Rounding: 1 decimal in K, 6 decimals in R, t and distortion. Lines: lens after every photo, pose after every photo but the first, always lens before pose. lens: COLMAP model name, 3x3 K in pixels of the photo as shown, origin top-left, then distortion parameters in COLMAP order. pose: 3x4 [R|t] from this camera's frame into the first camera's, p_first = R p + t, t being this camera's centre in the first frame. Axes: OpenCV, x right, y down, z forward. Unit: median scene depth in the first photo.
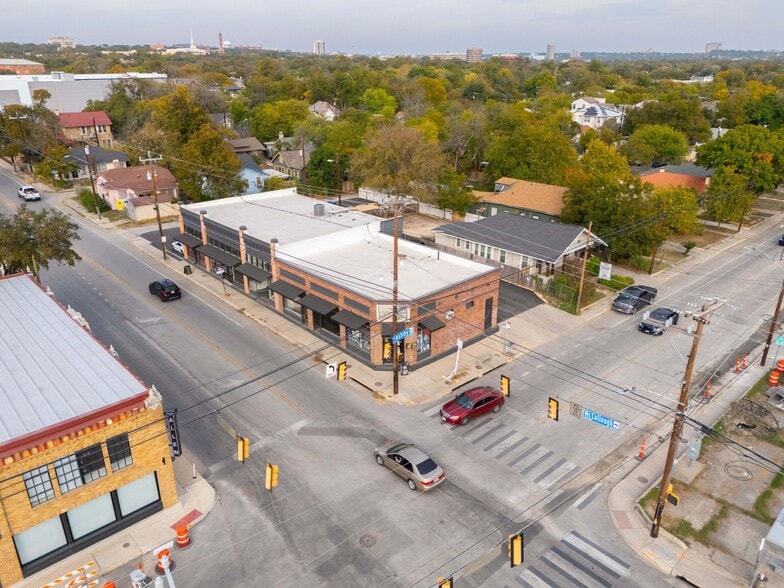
lens RADIAL K [[575.2, 0, 392.2], [0, 575.2, 294.2], [0, 0, 1]] dist [0.067762, -0.065676]
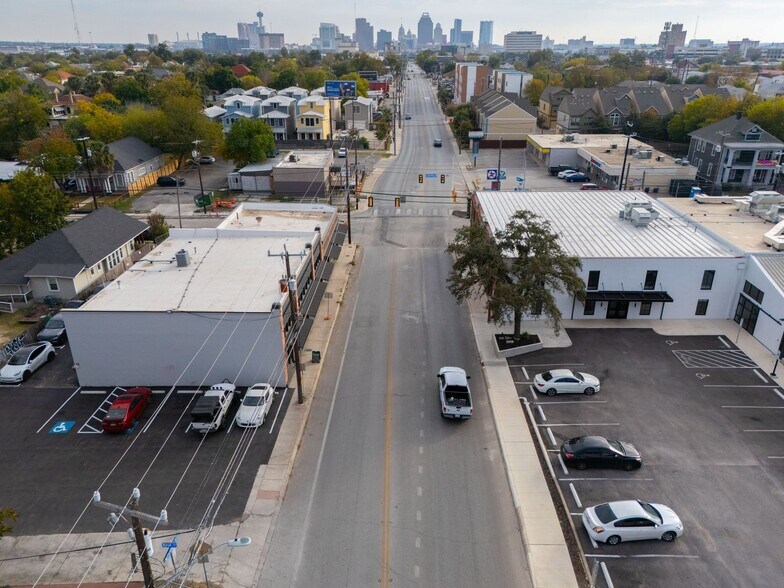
lens RADIAL K [[575.2, 0, 393.7], [0, 575.2, 293.2], [0, 0, 1]] dist [0.067762, -0.065676]
pose [[-0.714349, -0.273726, 0.644034, -1.130607], [0.266270, 0.744780, 0.611886, -0.684162], [-0.647152, 0.608587, -0.459148, 1.566829]]
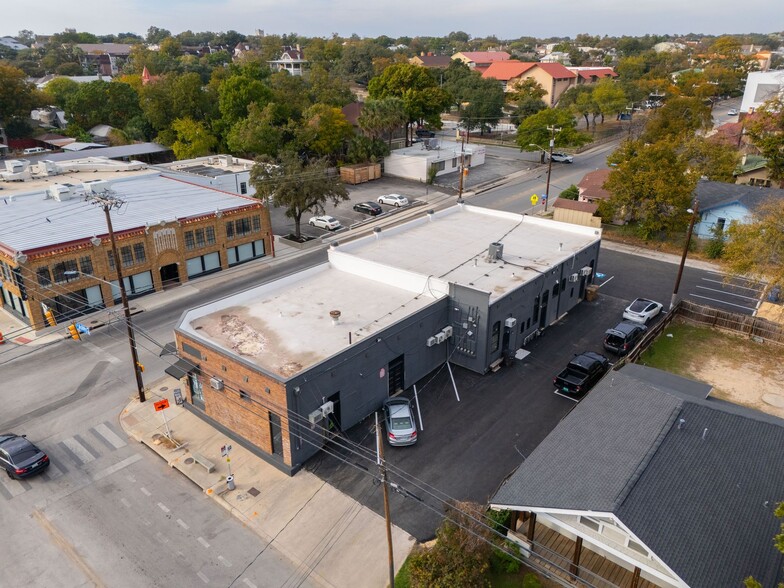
lens RADIAL K [[575.2, 0, 393.5], [0, 575.2, 301.1], [0, 0, 1]] dist [0.067762, -0.065676]
pose [[0.132655, 0.391702, -0.910479, 0.727039], [-0.373608, 0.870601, 0.320112, -0.361483], [0.918052, 0.297698, 0.261832, 0.907087]]
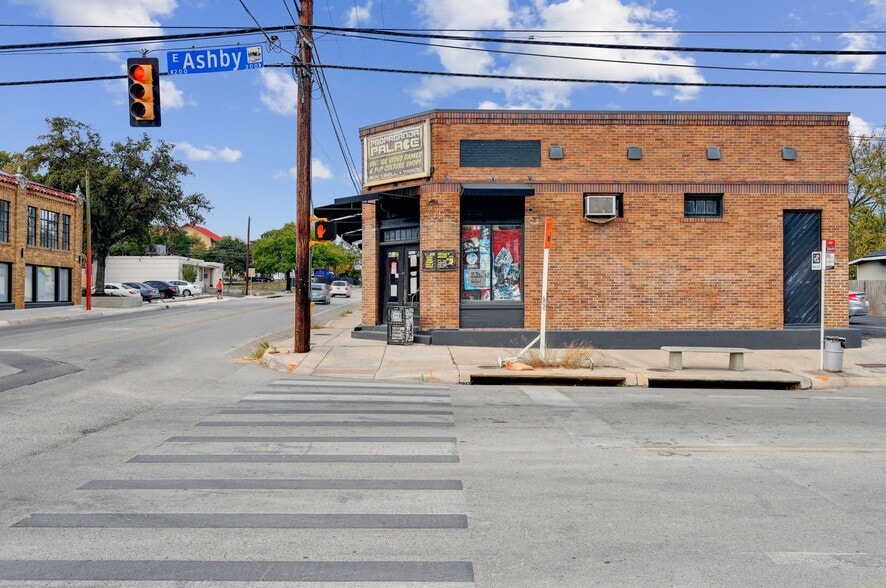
lens RADIAL K [[711.9, 0, 441.4], [0, 711.9, 299.5], [0, 0, 1]] dist [0.007029, -0.000538]
pose [[0.757450, 0.003665, -0.652883, 0.266084], [-0.251140, 0.924681, -0.286172, 0.200016], [0.602660, 0.380726, 0.701320, 0.641203]]
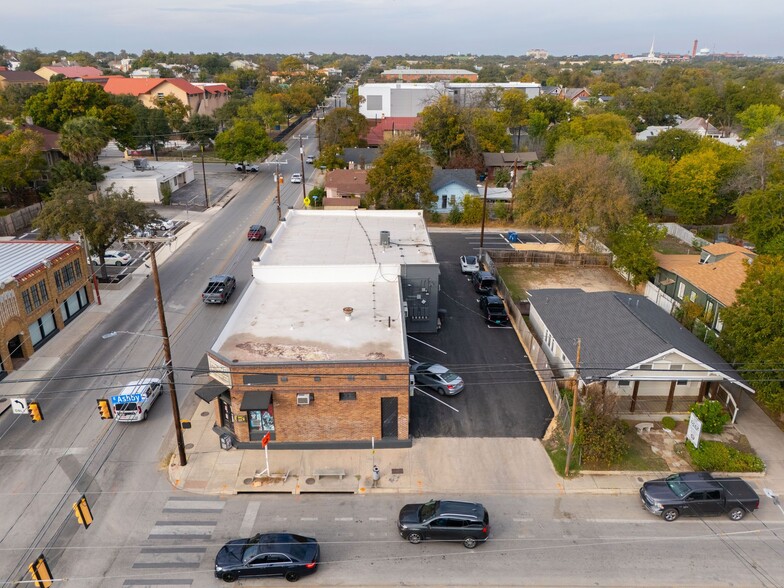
lens RADIAL K [[575.2, 0, 393.8], [0, 575.2, 296.9], [0, 0, 1]] dist [0.067762, -0.065676]
pose [[0.746635, 0.245503, -0.618275, 0.581525], [-0.251677, 0.964575, 0.079083, -0.171189], [0.615787, 0.096560, 0.781973, 0.426558]]
